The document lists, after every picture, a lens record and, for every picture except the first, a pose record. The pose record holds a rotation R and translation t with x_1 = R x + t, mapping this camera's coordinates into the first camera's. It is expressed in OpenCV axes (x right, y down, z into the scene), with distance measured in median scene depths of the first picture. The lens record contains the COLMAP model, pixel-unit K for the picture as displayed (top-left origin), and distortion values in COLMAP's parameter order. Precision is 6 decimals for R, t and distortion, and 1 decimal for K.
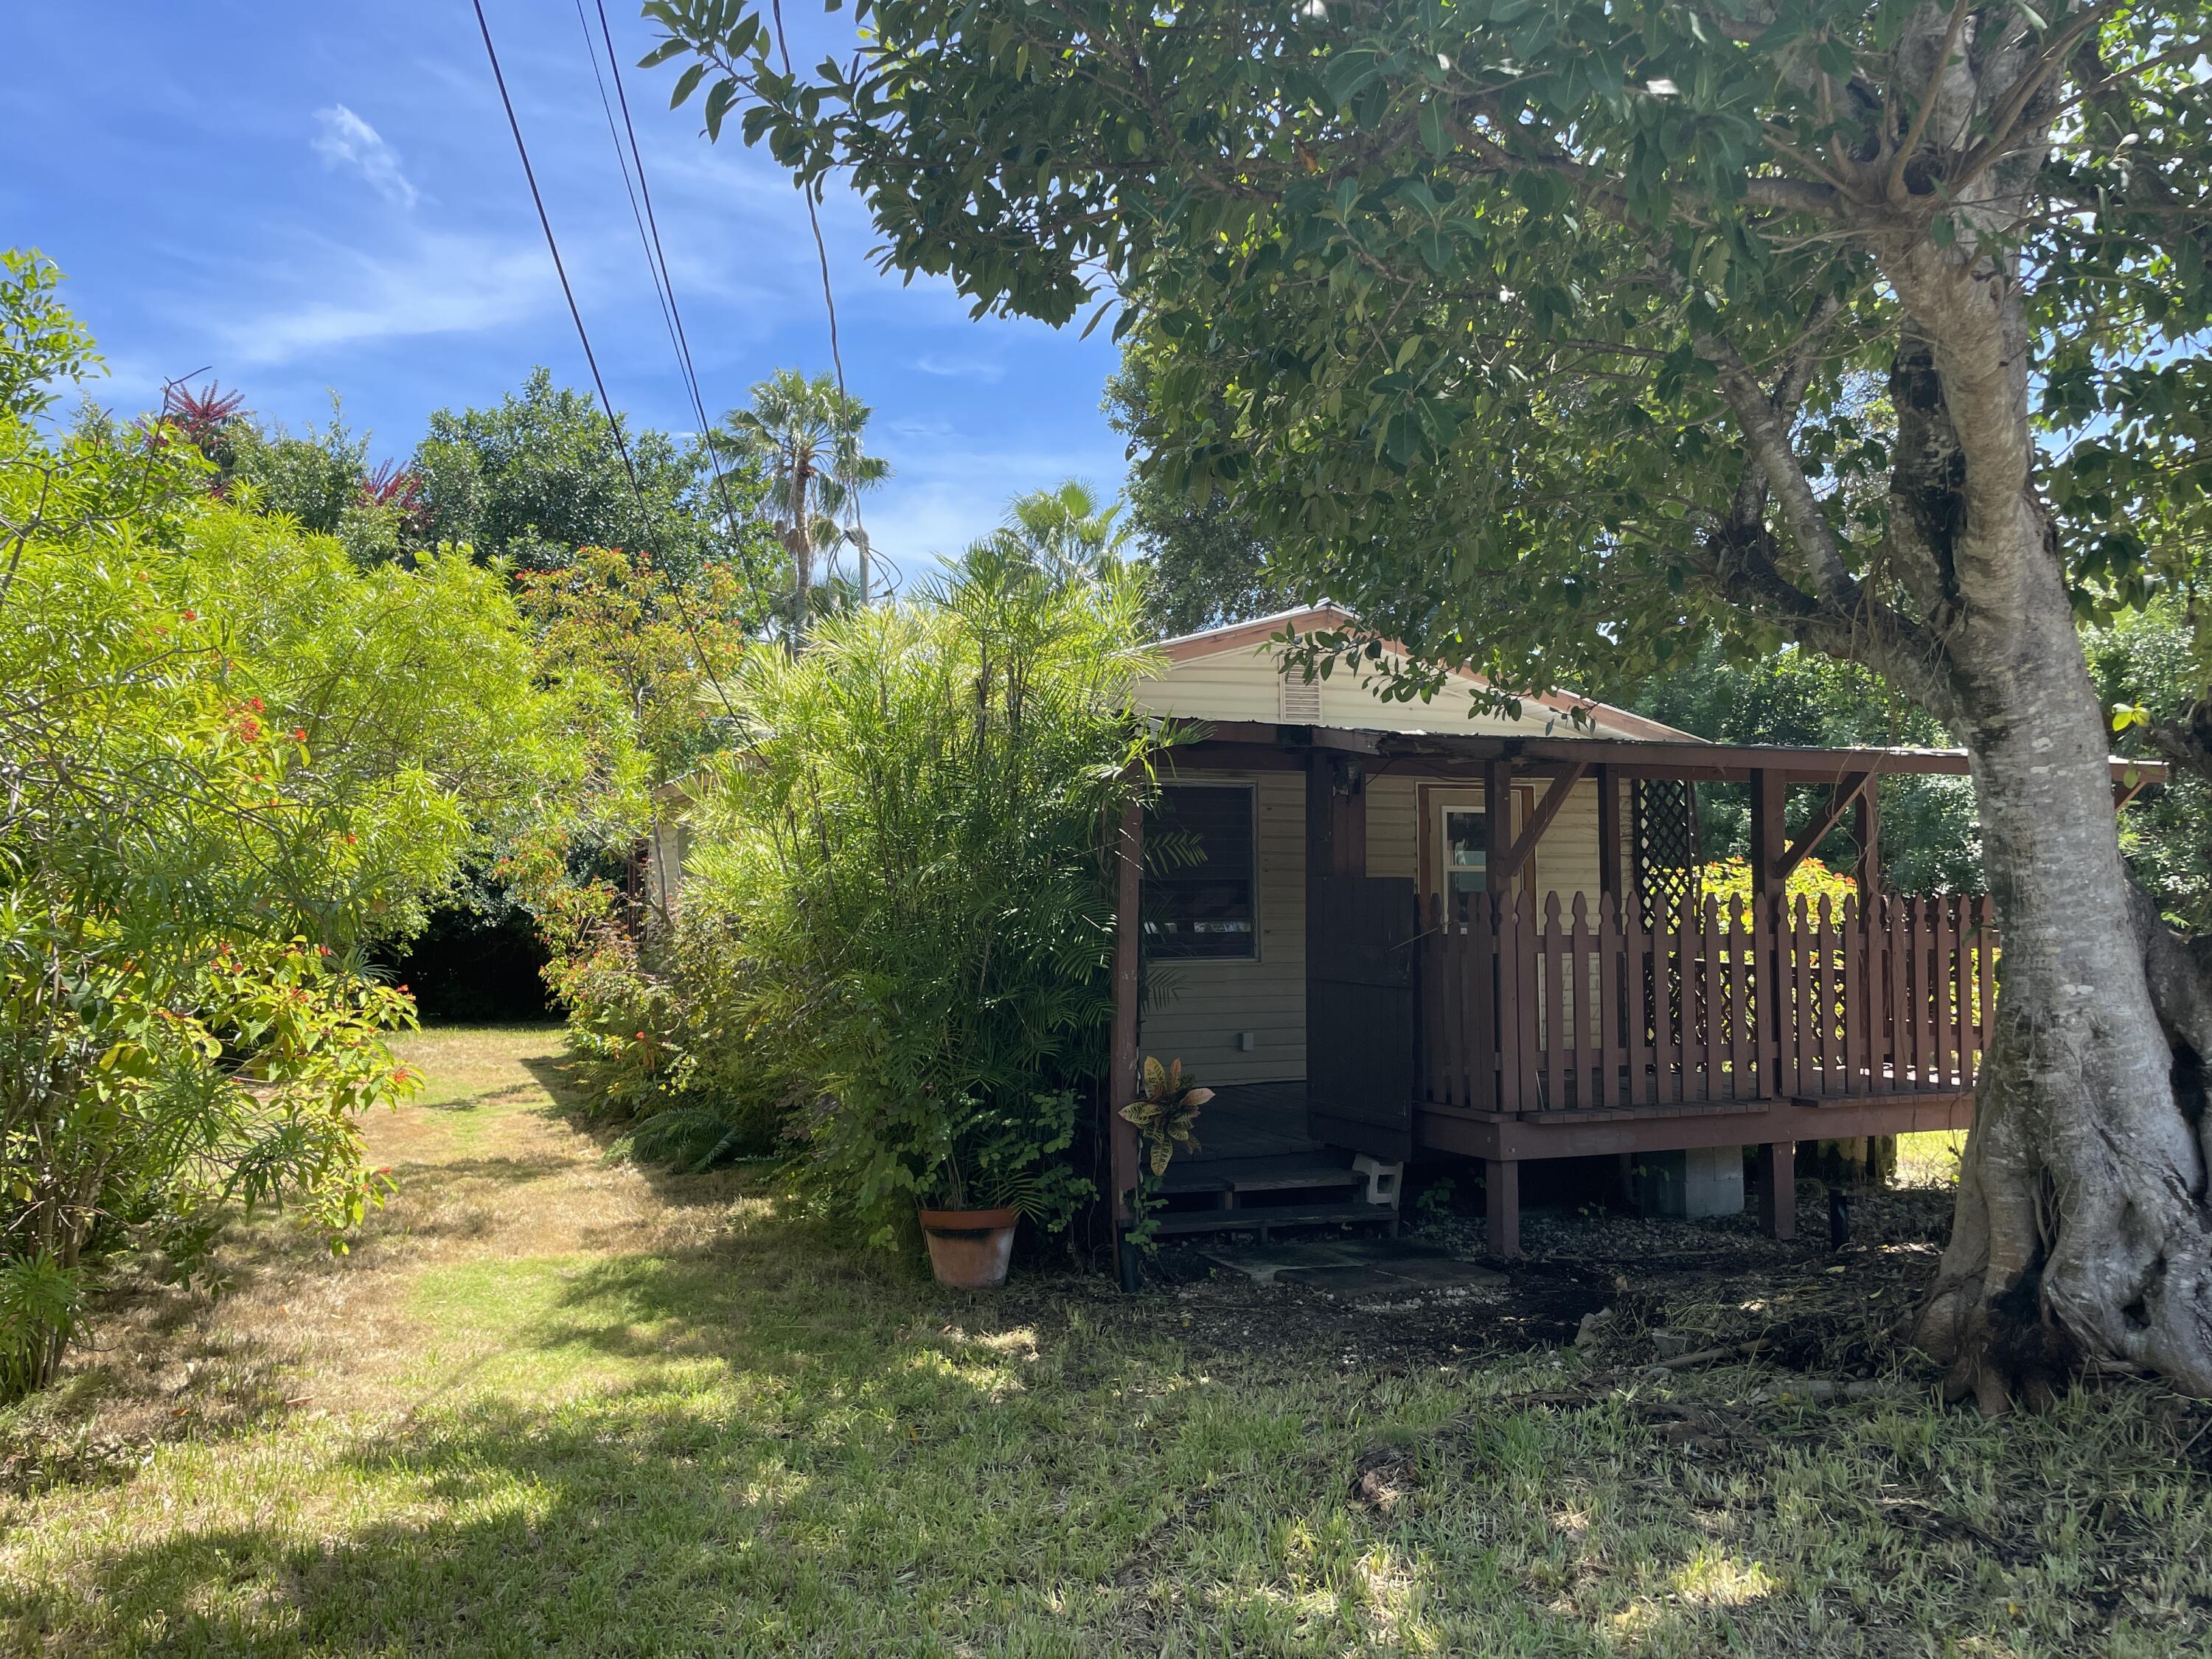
lens RADIAL K [[1647.2, 0, 1095.3], [0, 1647.2, 832.9], [0, 0, 1]] dist [0.037595, -0.059133]
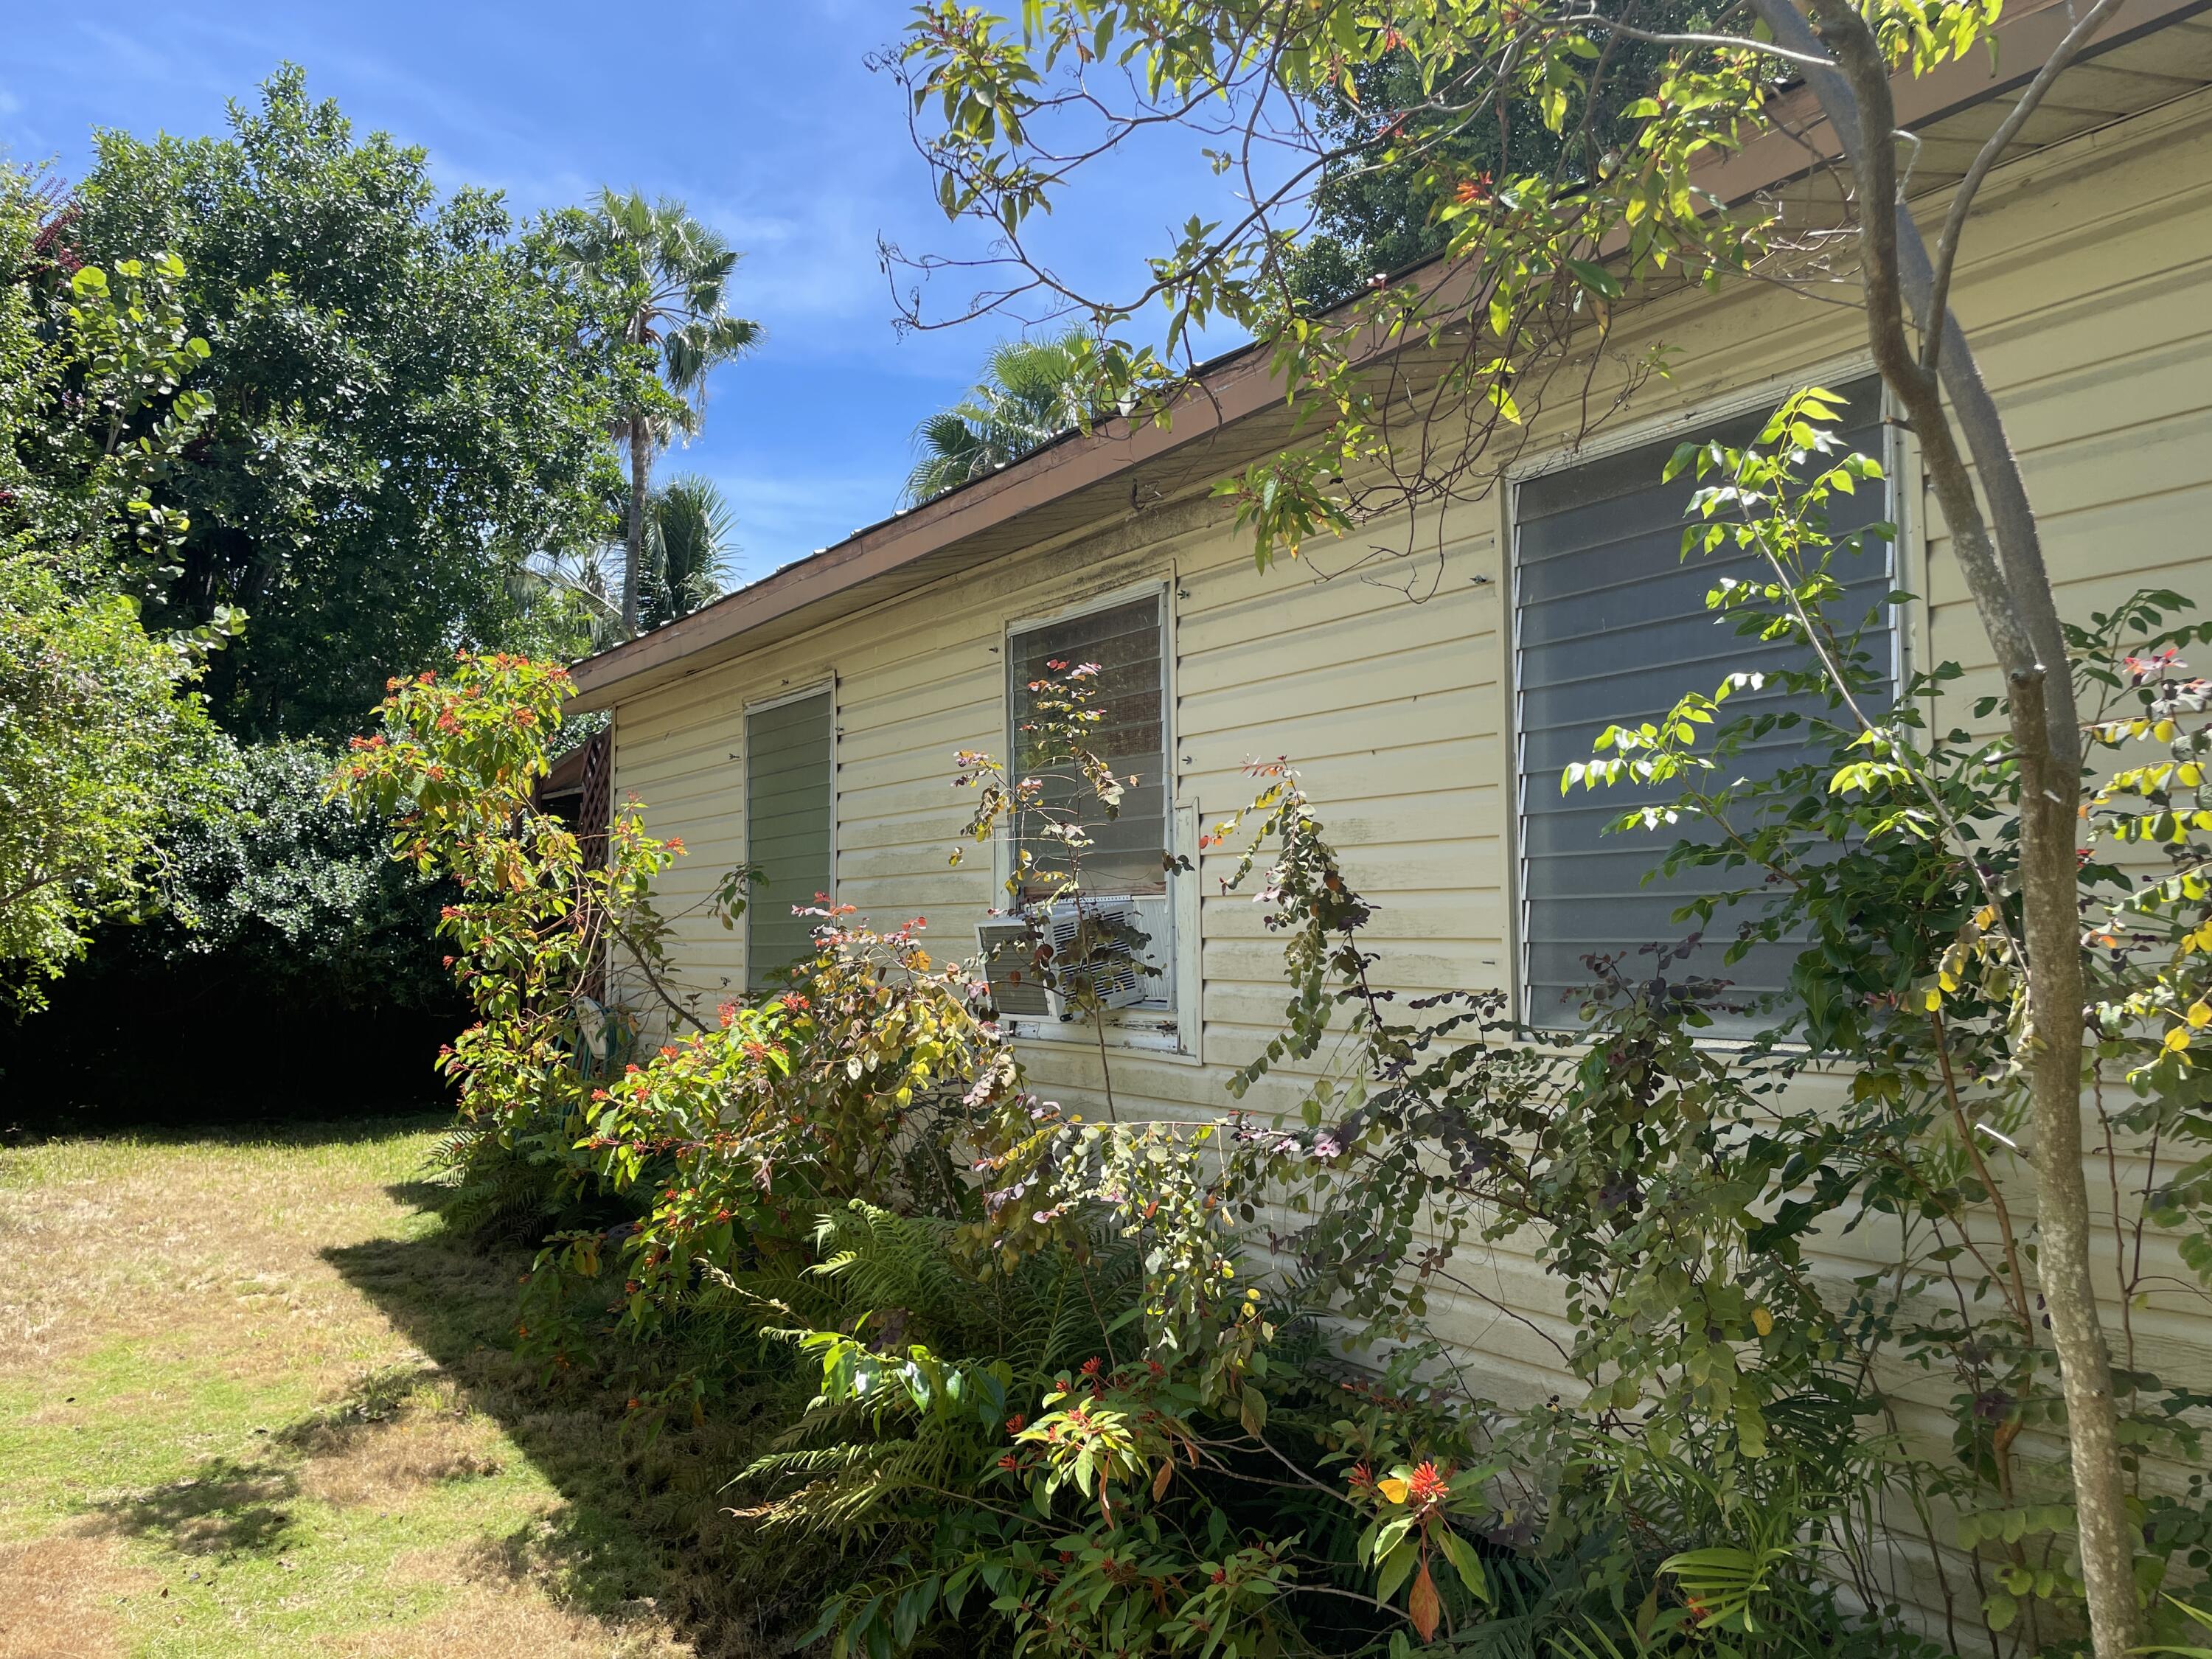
lens RADIAL K [[1647.2, 0, 1118.2], [0, 1647.2, 824.3], [0, 0, 1]] dist [0.037595, -0.059133]
pose [[0.982700, 0.009341, 0.184967, -0.165945], [-0.005351, 0.999742, -0.022059, 0.024104], [-0.185126, 0.020688, 0.982497, 0.393791]]
